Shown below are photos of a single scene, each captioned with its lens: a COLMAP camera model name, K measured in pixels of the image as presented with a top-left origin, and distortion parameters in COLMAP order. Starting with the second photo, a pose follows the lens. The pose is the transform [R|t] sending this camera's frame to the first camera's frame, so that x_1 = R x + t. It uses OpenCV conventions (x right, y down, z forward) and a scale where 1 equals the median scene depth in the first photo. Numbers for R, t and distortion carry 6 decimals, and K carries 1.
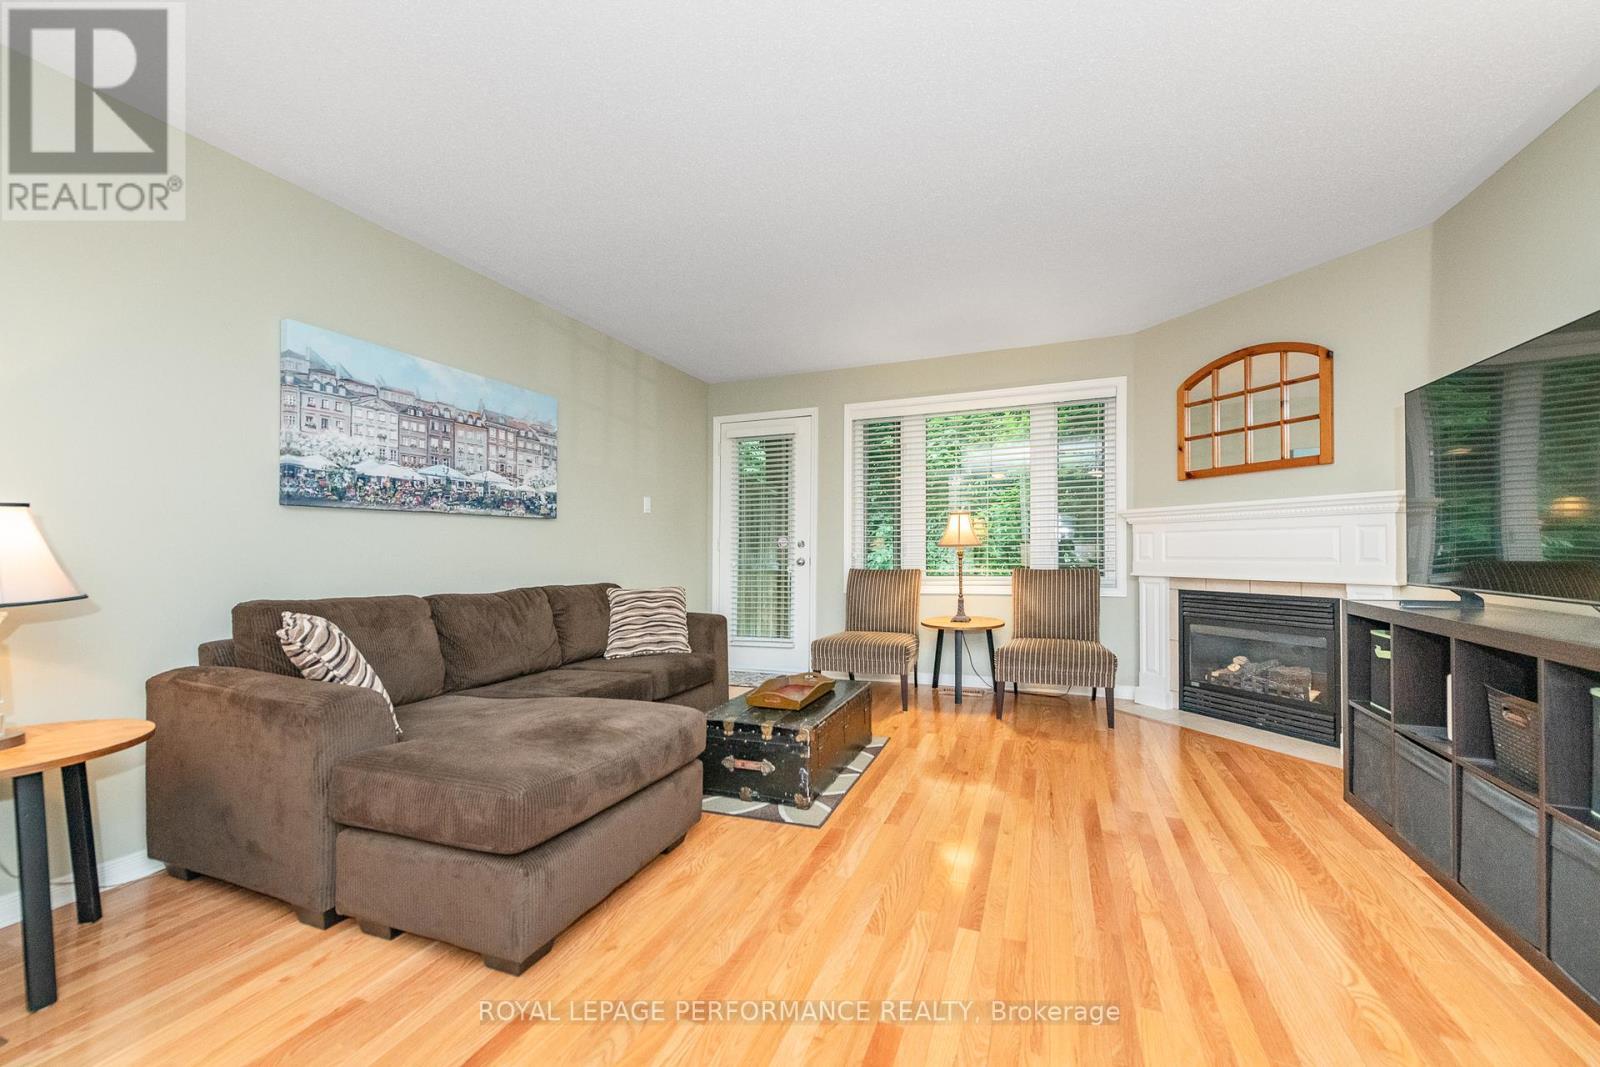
lens RADIAL K [[640.3, 0, 813.7], [0, 640.3, 547.7], [0, 0, 1]] dist [0.012351, -0.004593]
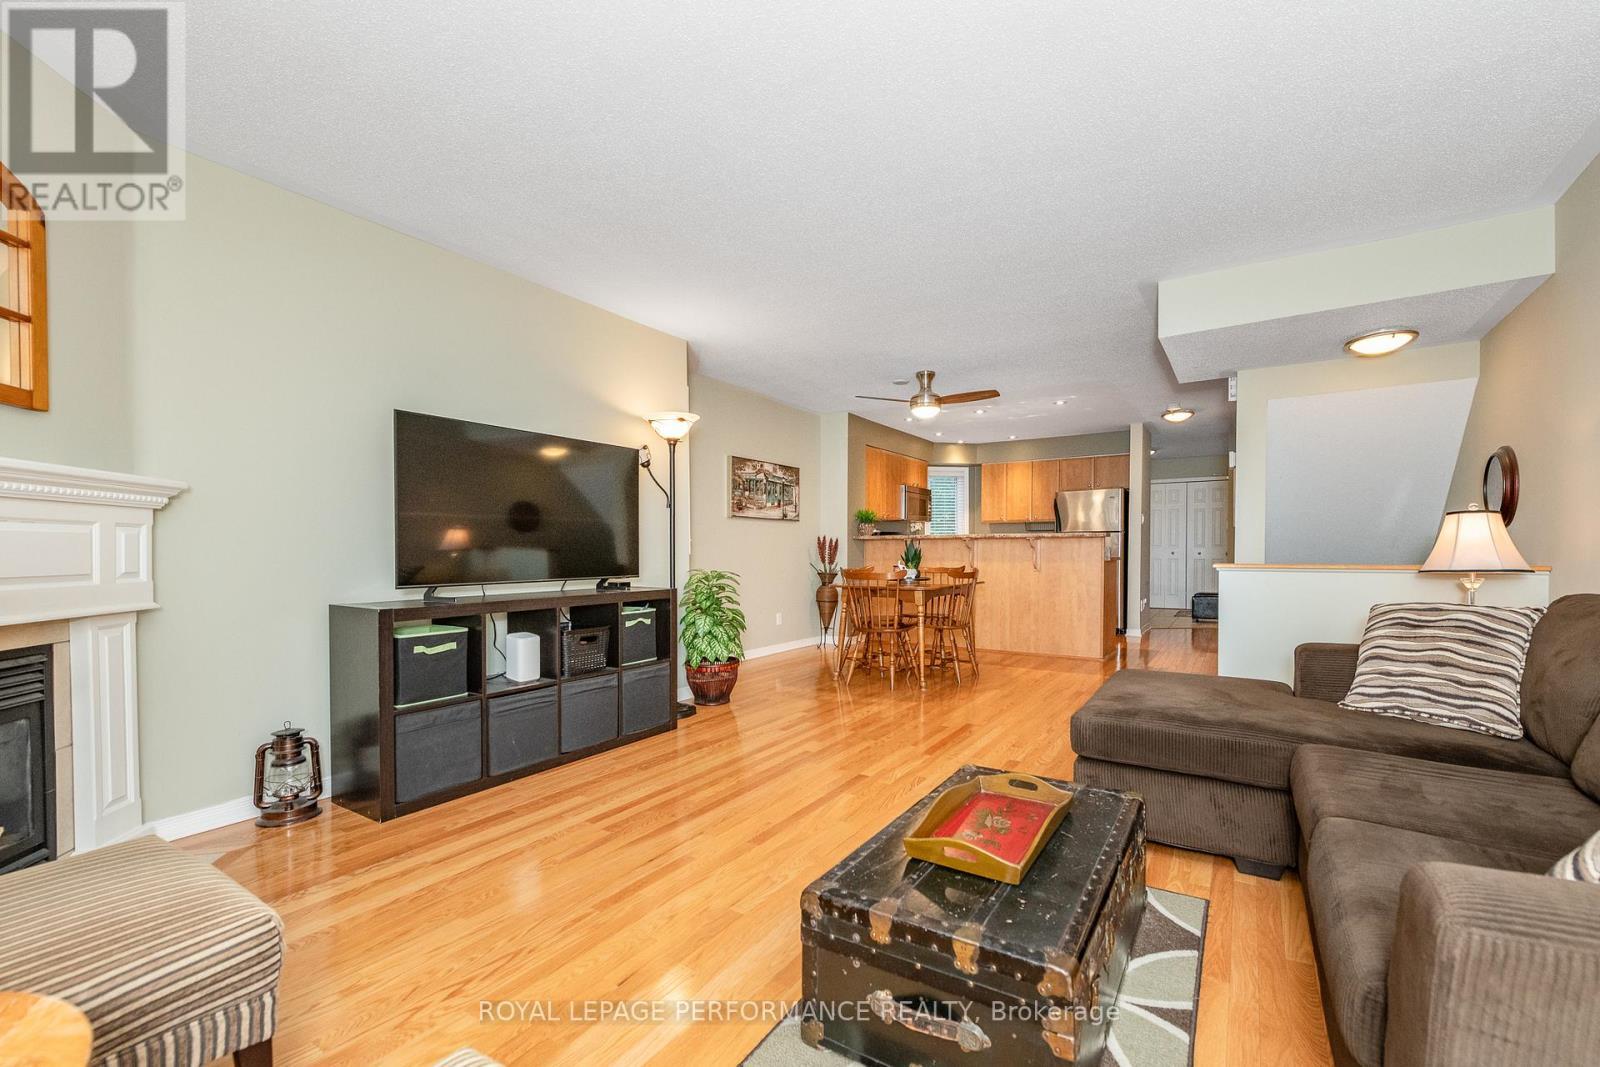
lens RADIAL K [[667.3, 0, 837.8], [0, 667.3, 562.3], [0, 0, 1]] dist [-0.000031, 0.000228]
pose [[-0.981359, 0.009202, 0.191966, -0.017144], [0.012713, 0.999774, 0.017064, 0.003620], [-0.191765, 0.019187, -0.981253, 1.565886]]
